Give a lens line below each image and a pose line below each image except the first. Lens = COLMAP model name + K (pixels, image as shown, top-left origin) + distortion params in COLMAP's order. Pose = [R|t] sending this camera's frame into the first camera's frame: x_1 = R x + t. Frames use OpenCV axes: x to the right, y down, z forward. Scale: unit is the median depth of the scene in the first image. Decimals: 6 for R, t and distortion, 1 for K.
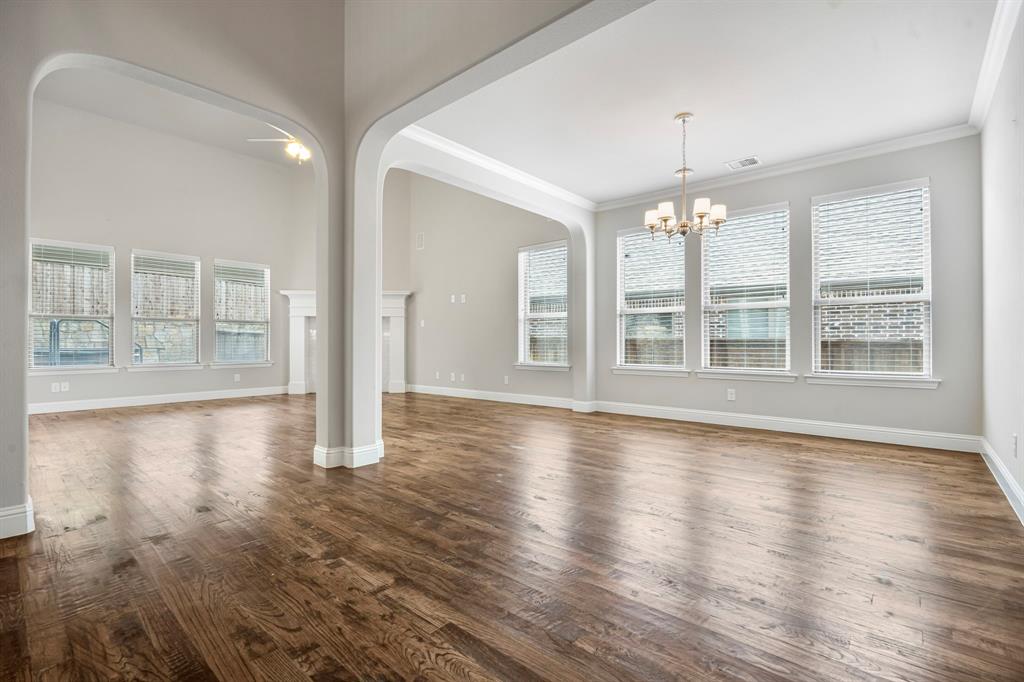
lens RADIAL K [[455.9, 0, 552.7], [0, 455.9, 340.4], [0, 0, 1]] dist [-0.023189, -0.000012]
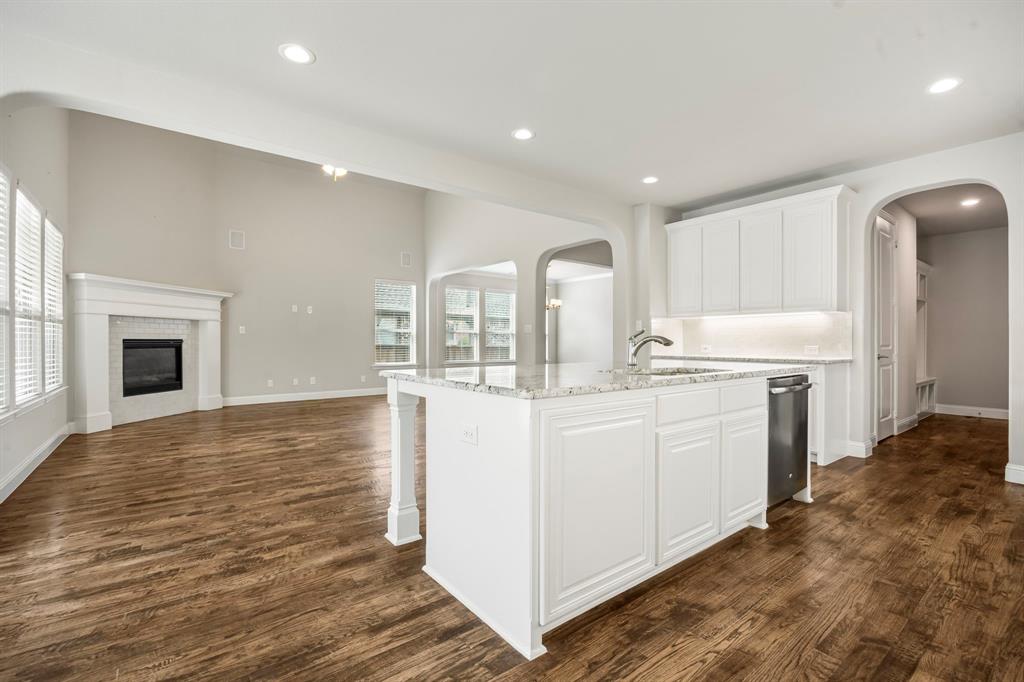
lens RADIAL K [[446.8, 0, 512.0], [0, 446.8, 341.0], [0, 0, 1]] dist [-0.000402, -0.000277]
pose [[0.229031, 0.004542, 0.973409, -1.044690], [-0.008458, 0.999961, -0.002676, -0.016648], [-0.973382, -0.007620, 0.229060, 0.258090]]
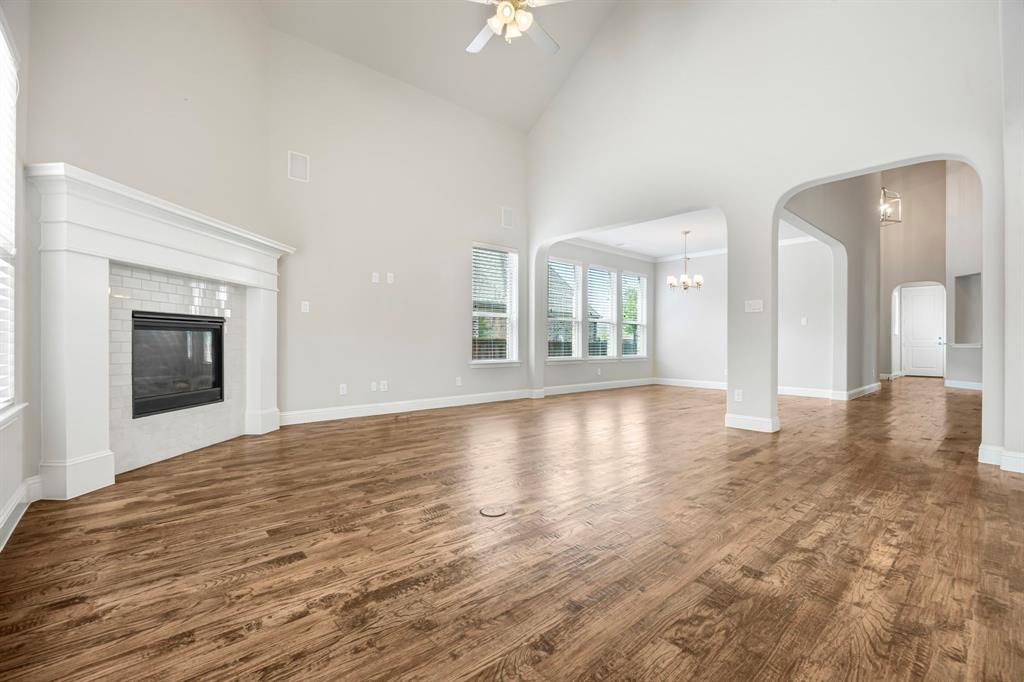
lens RADIAL K [[445.7, 0, 512.0], [0, 445.7, 341.0], [0, 0, 1]] dist [-0.012161, 0.000238]
pose [[0.167713, 0.005047, 0.985823, -0.814457], [-0.009897, 0.999945, -0.003435, 0.007161], [-0.985786, -0.009181, 0.167754, 0.634952]]
